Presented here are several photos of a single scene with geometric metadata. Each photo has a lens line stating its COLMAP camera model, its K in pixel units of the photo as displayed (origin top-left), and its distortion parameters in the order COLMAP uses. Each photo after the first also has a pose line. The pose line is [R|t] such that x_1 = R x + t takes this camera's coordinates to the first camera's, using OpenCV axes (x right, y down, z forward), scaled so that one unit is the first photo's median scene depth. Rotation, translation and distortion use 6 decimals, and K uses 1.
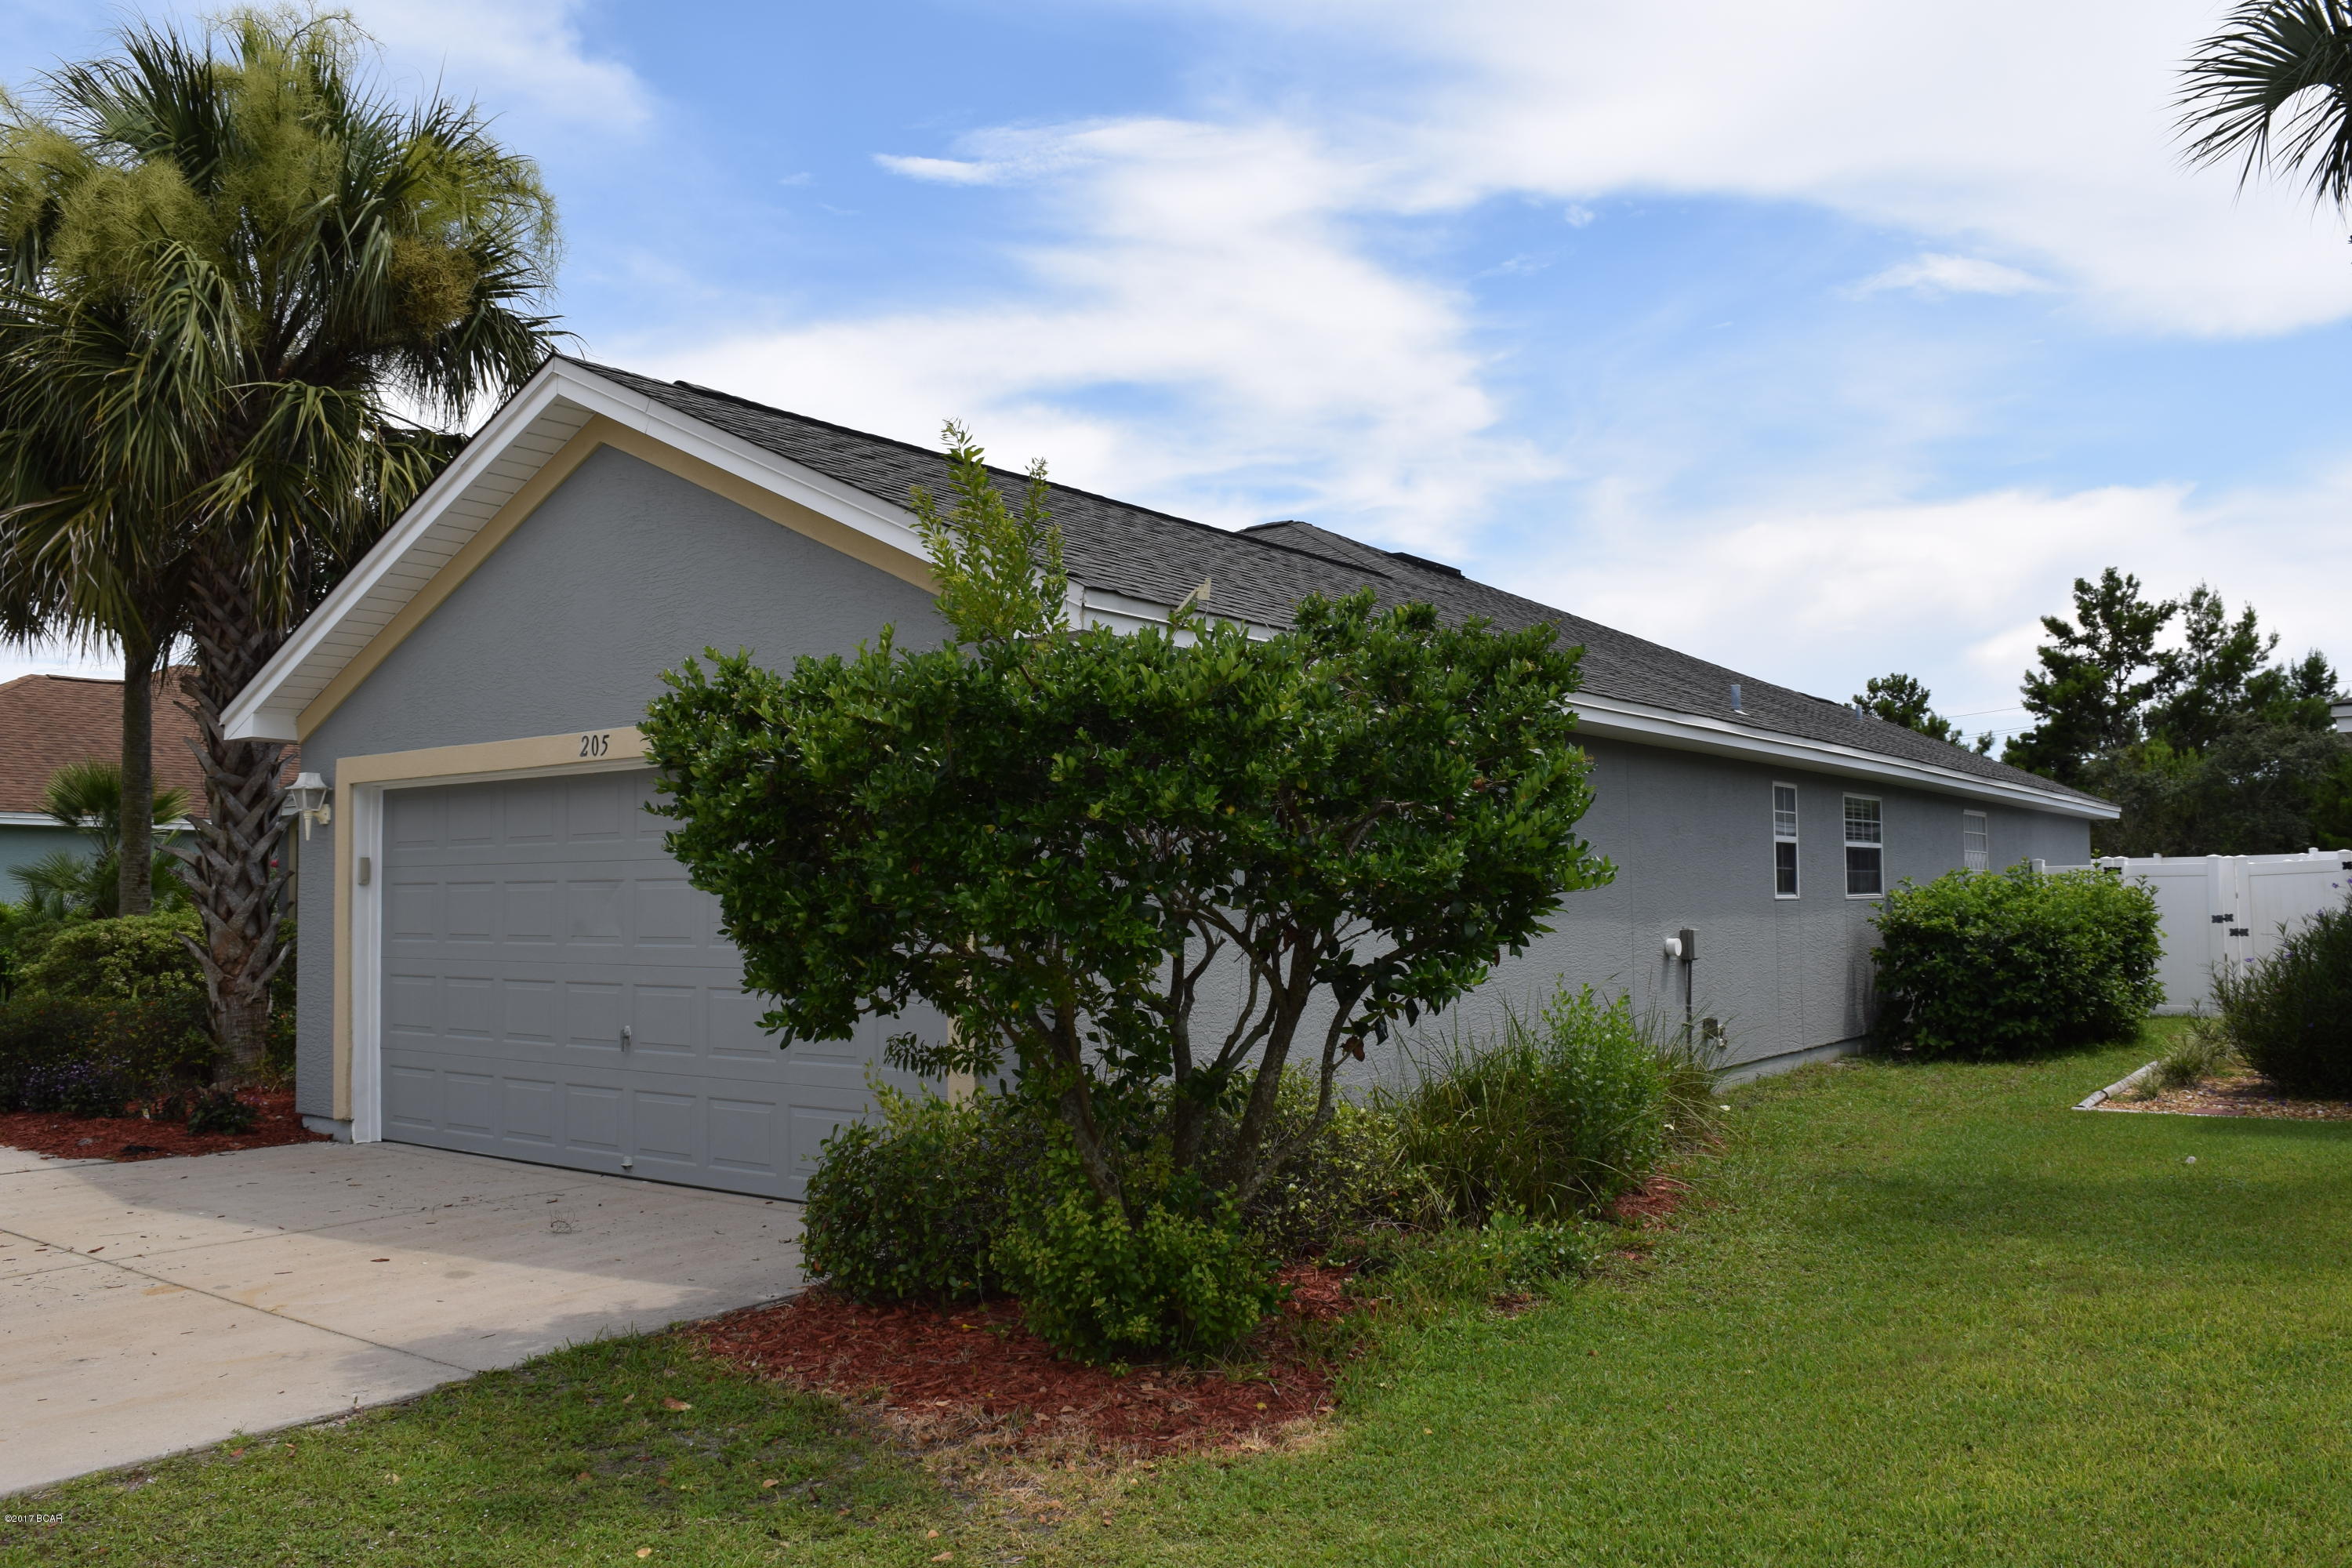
lens RADIAL K [[1857.1, 0, 1169.3], [0, 1857.1, 769.0], [0, 0, 1]] dist [-0.094144, 0.023977]
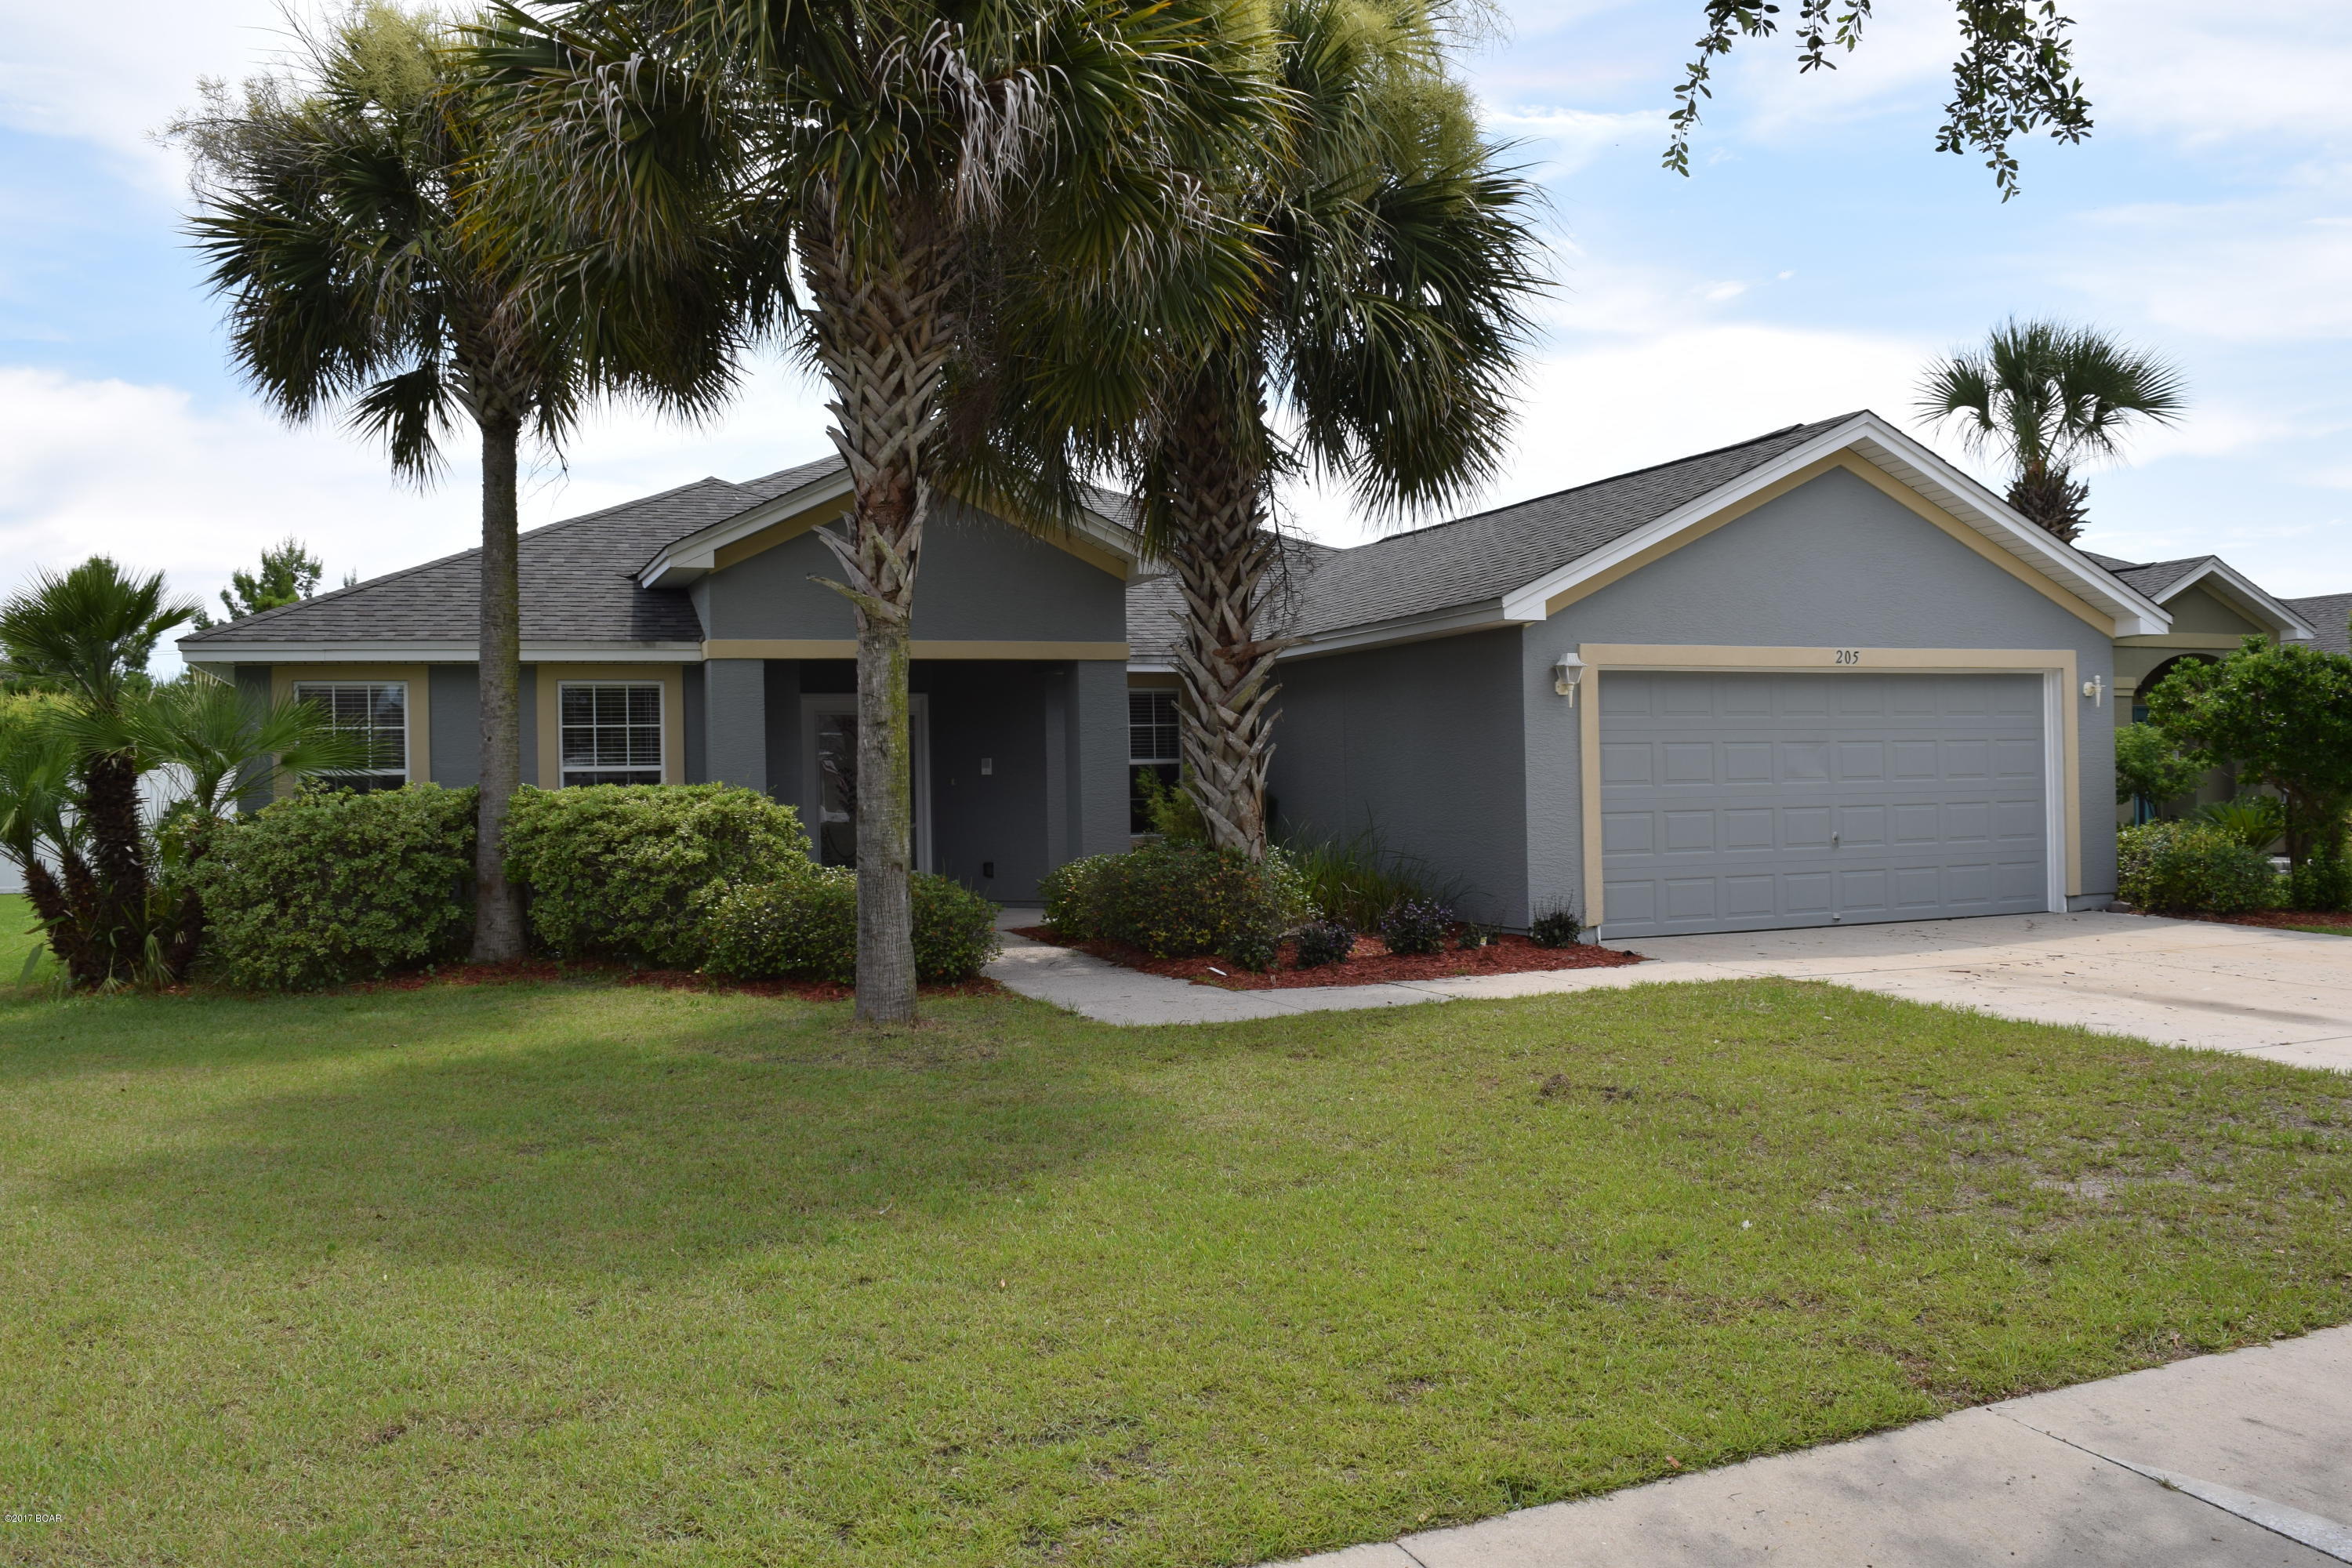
lens RADIAL K [[1857.1, 0, 1174.4], [0, 1857.1, 789.8], [0, 0, 1]] dist [-0.094144, 0.023977]
pose [[0.525766, -0.004231, 0.850619, -1.571304], [-0.047714, 0.998267, 0.034457, 0.060048], [-0.849290, -0.058703, 0.524653, 0.521064]]
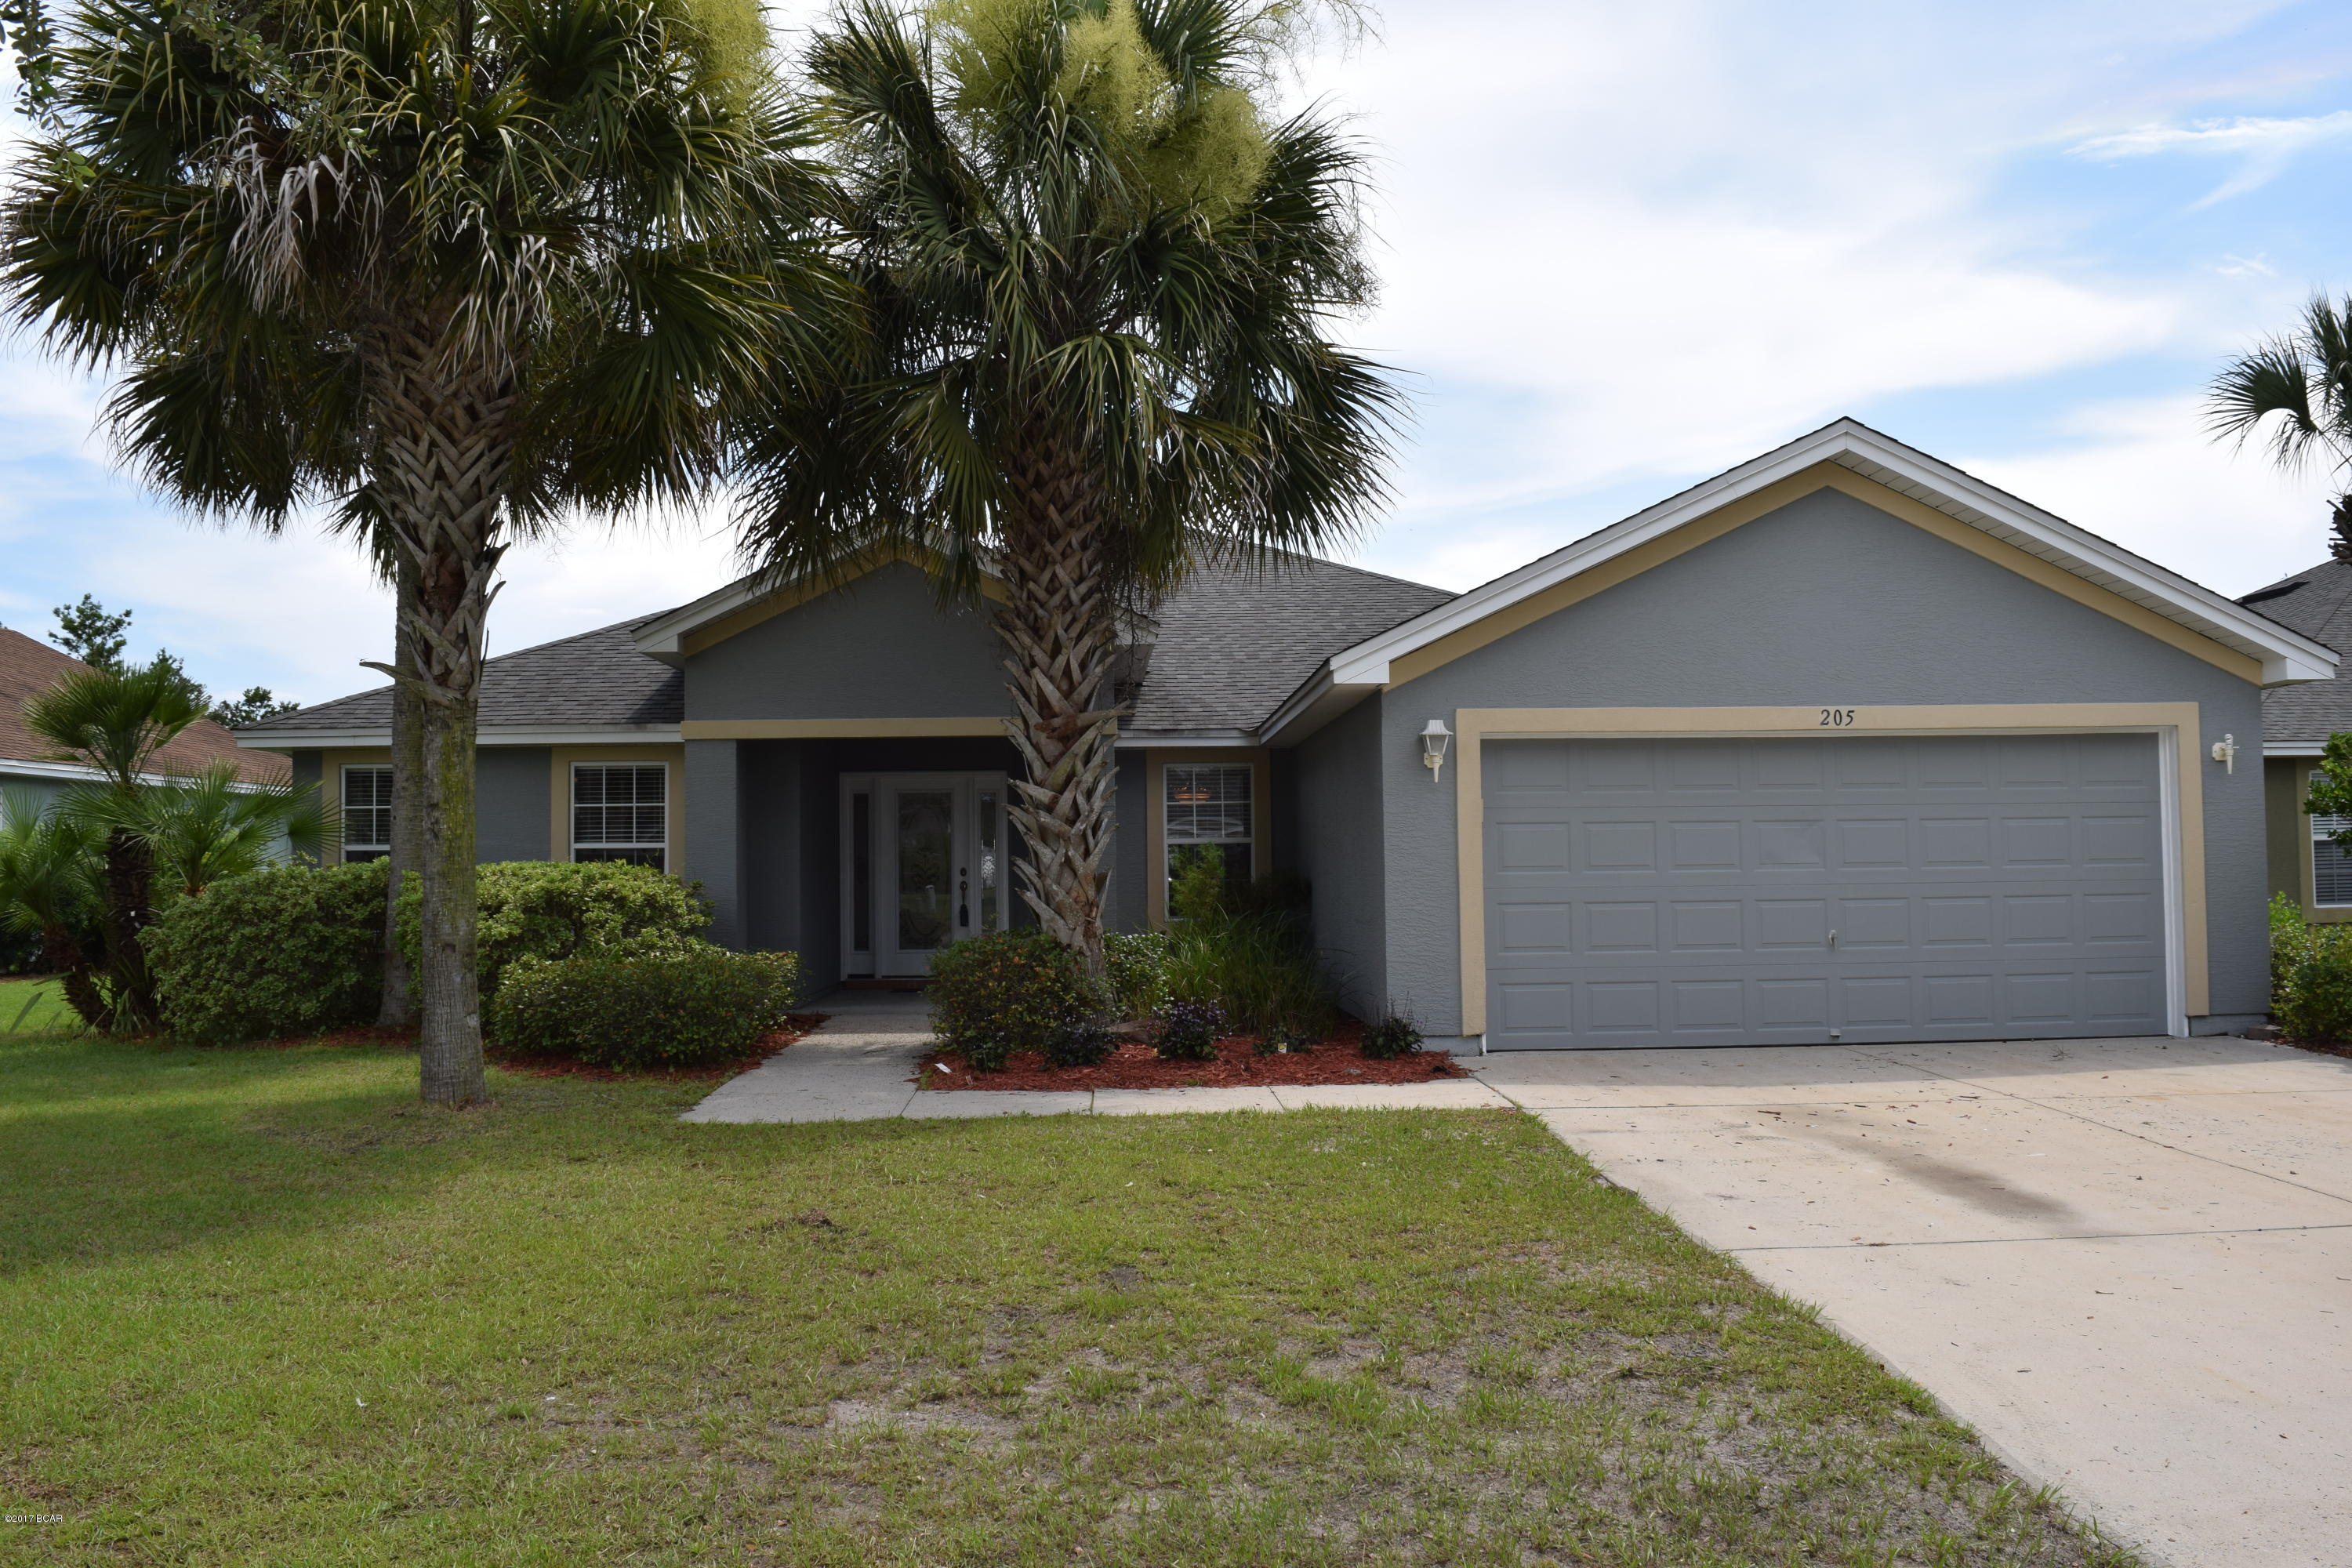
lens RADIAL K [[1857.1, 0, 1180.1], [0, 1857.1, 786.2], [0, 0, 1]] dist [-0.094144, 0.023977]
pose [[0.778131, 0.027419, 0.627503, -1.193811], [-0.041754, 0.999095, 0.008122, 0.035999], [-0.626713, -0.032521, 0.778572, 0.216073]]
